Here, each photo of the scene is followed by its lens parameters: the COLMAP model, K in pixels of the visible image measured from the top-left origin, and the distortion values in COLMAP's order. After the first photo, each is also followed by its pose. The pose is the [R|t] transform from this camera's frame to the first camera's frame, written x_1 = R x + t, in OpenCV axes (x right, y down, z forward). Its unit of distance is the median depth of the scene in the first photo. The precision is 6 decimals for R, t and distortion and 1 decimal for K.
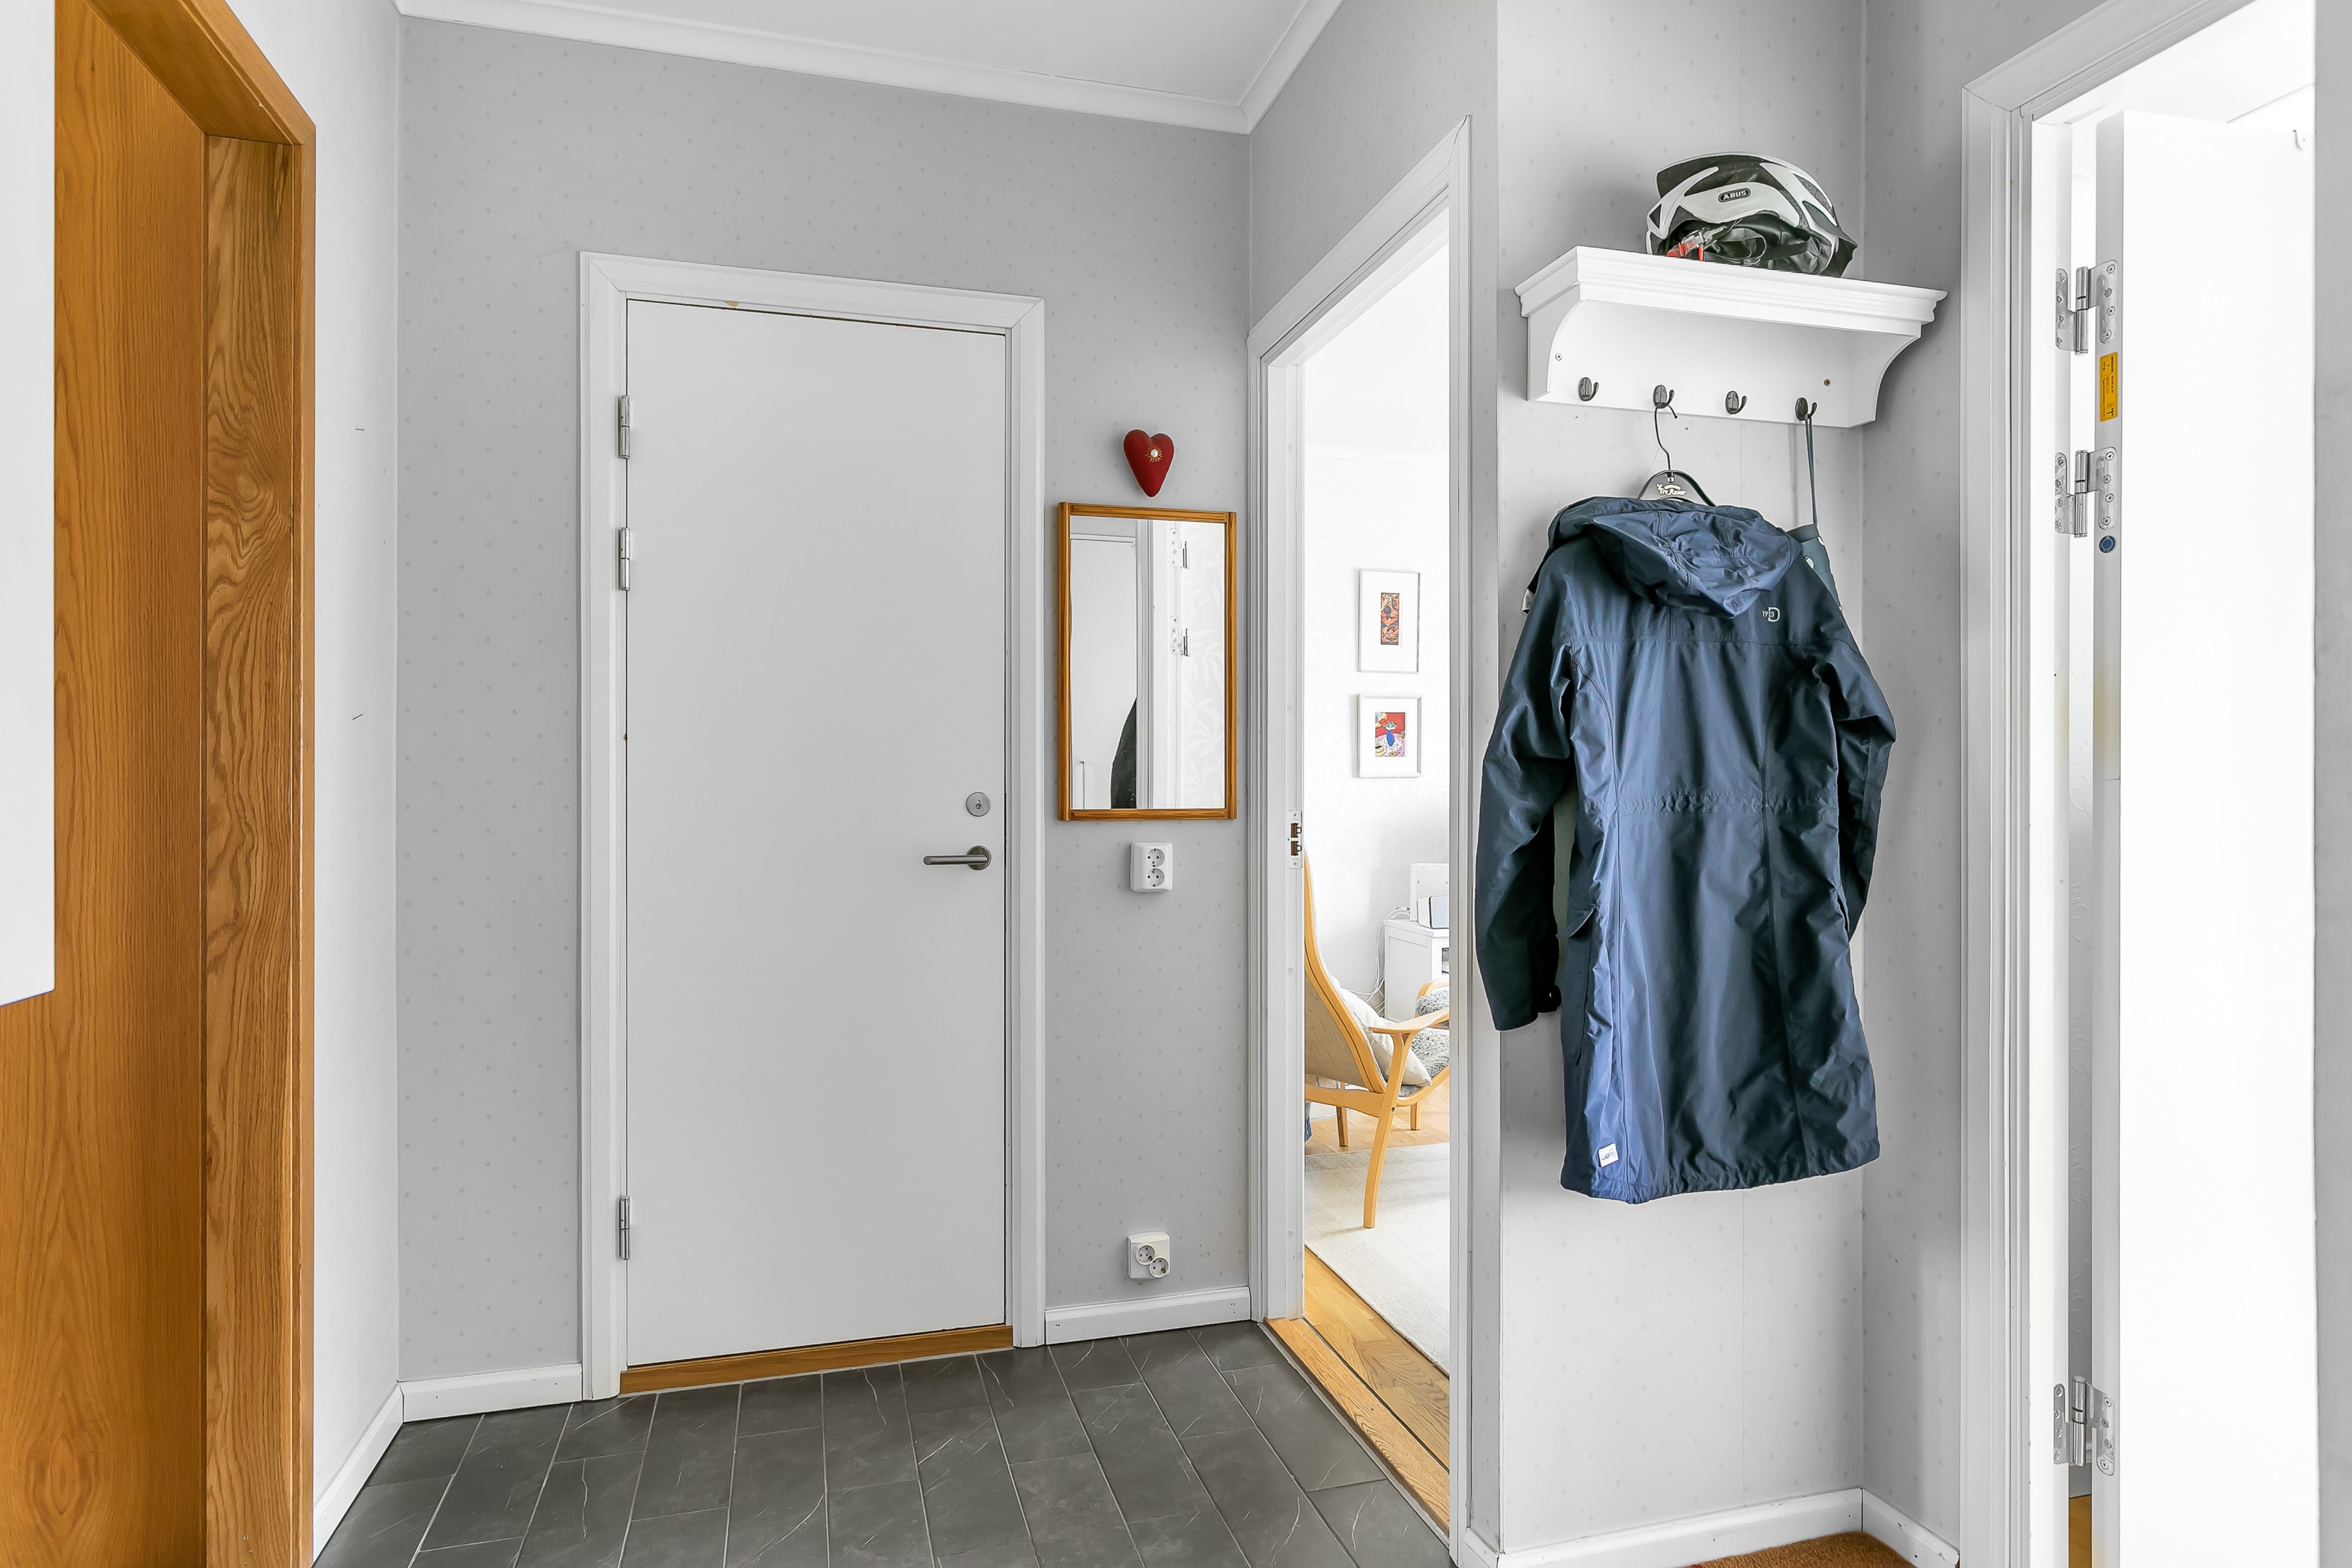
lens RADIAL K [[1314.7, 0, 1176.0], [0, 1314.7, 784.0], [0, 0, 1]] dist [-0.000301, 0.000893]
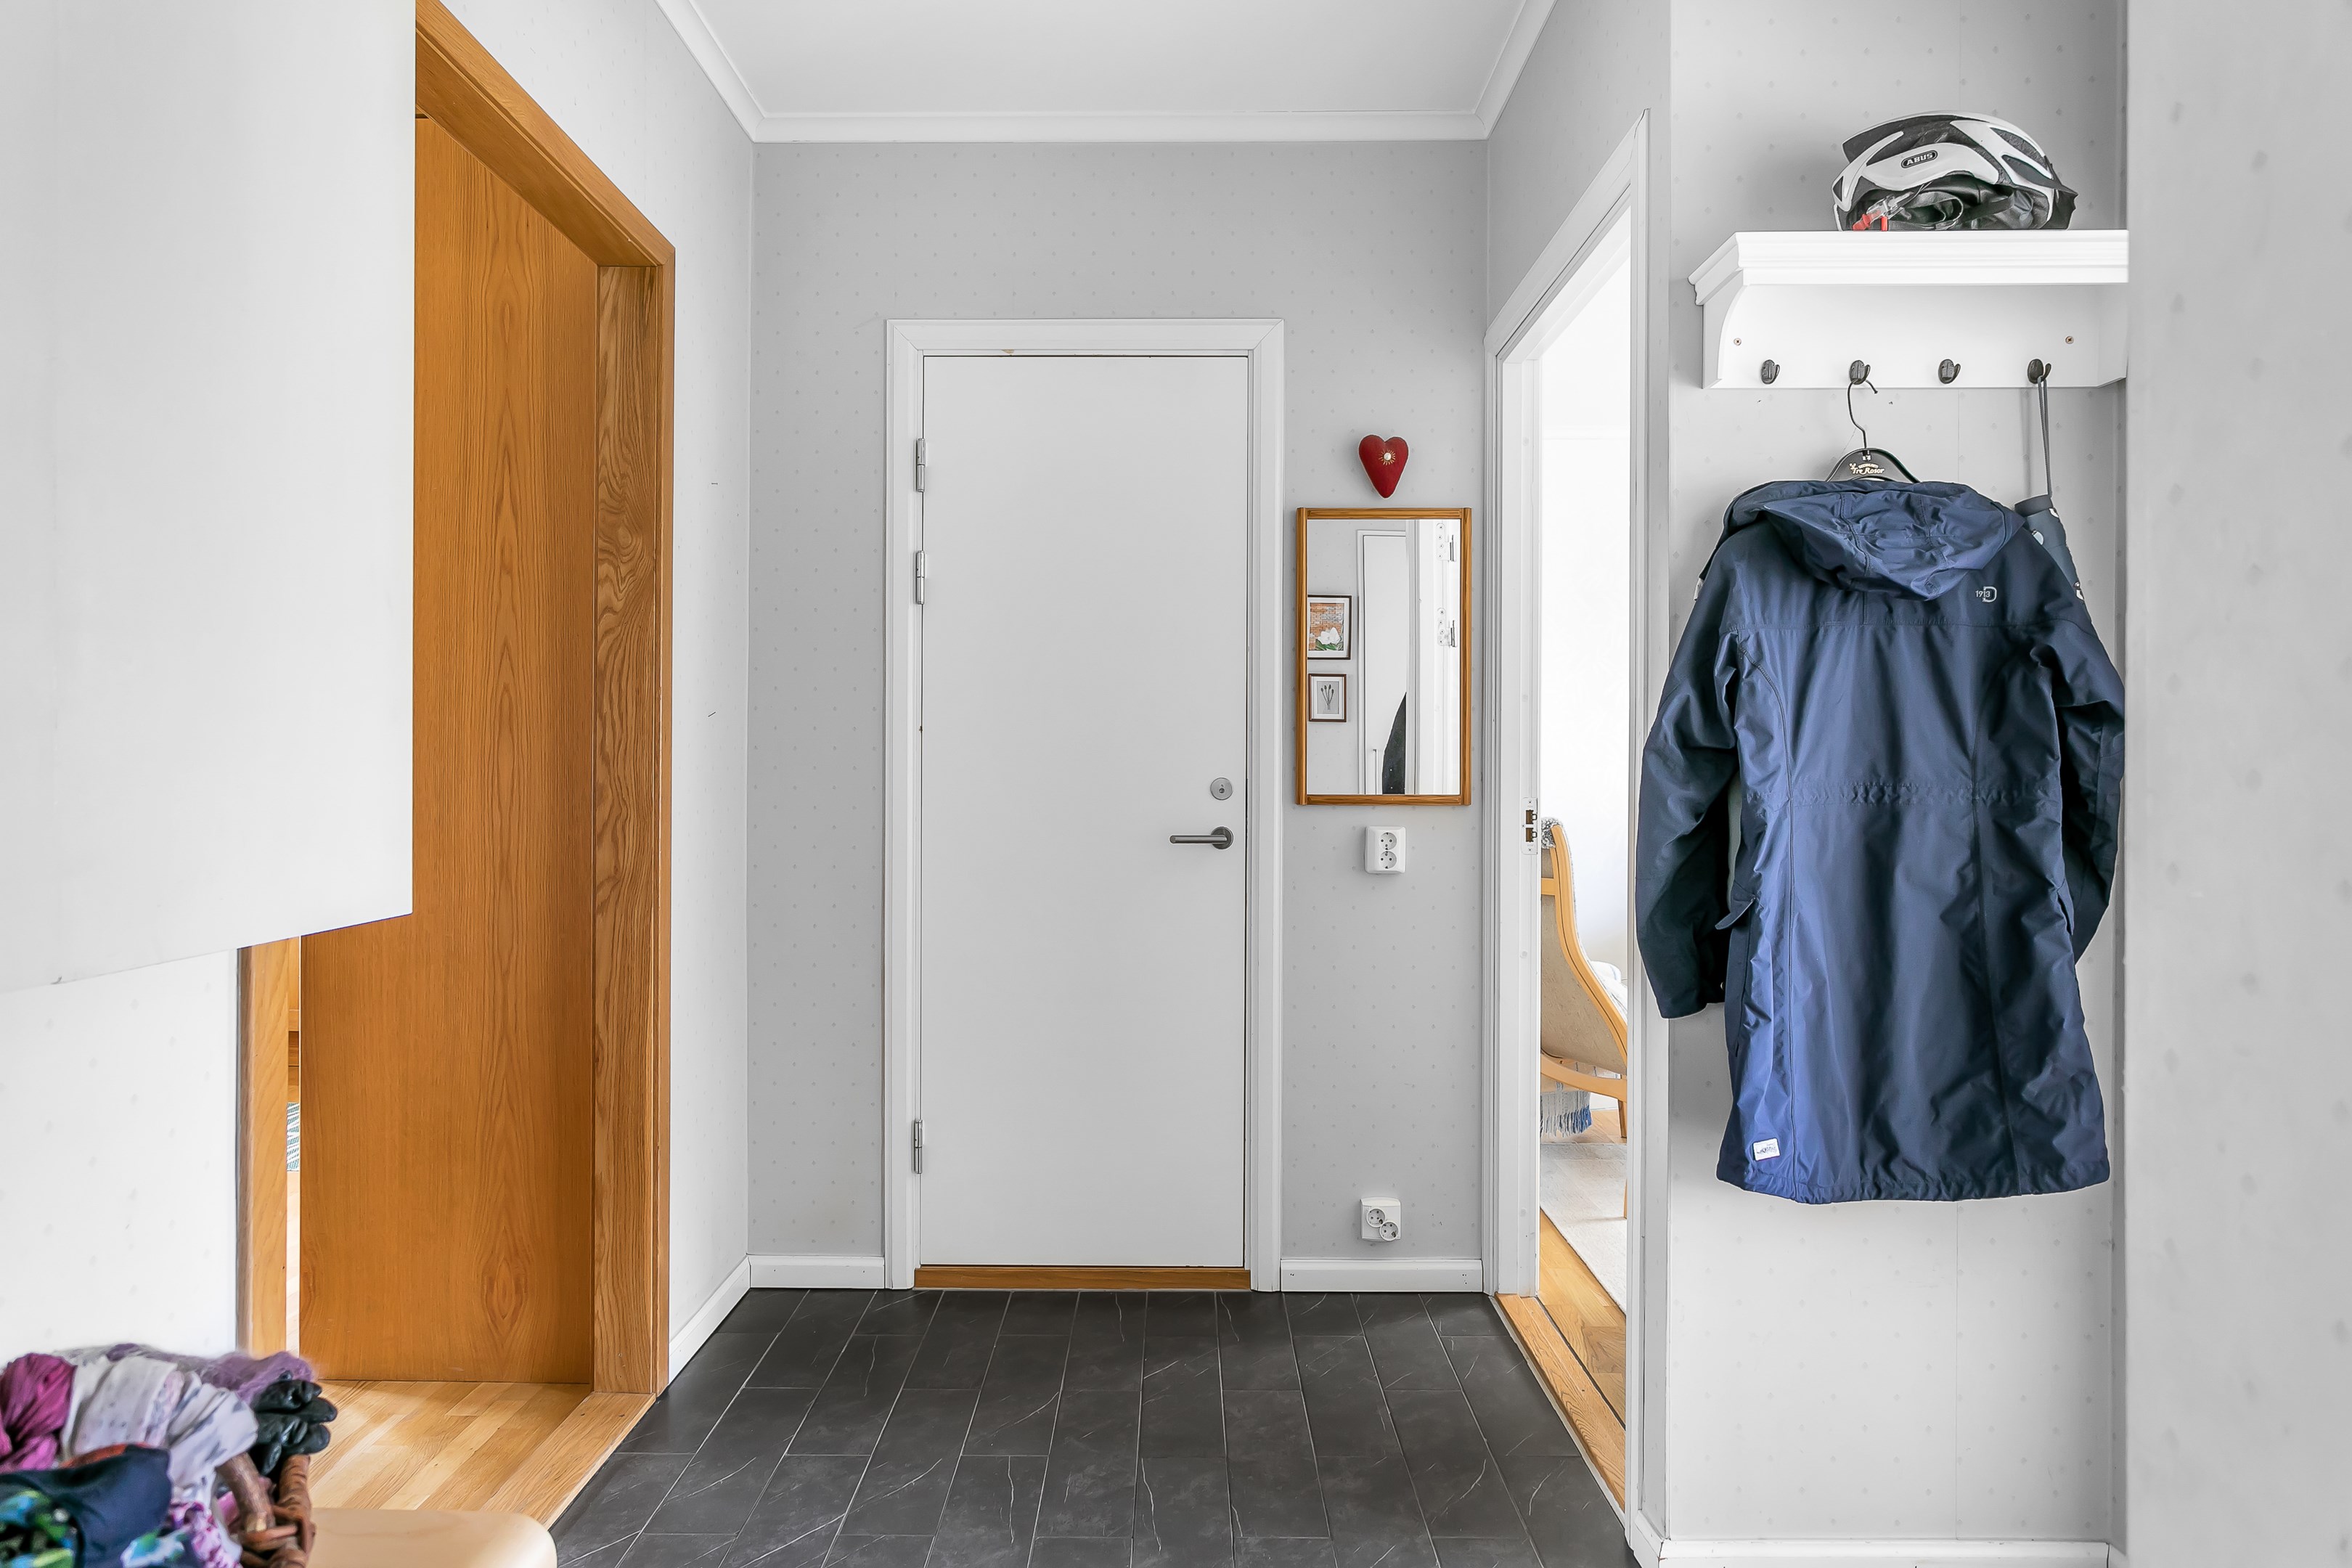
lens RADIAL K [[1283.8, 0, 1169.8], [0, 1283.8, 769.2], [0, 0, 1]] dist [-0.000416, 0.000522]
pose [[0.958387, 0.004140, -0.285442, 0.160215], [-0.004095, 0.999991, 0.000754, -0.002181], [0.285443, 0.000446, 0.958396, -0.048086]]
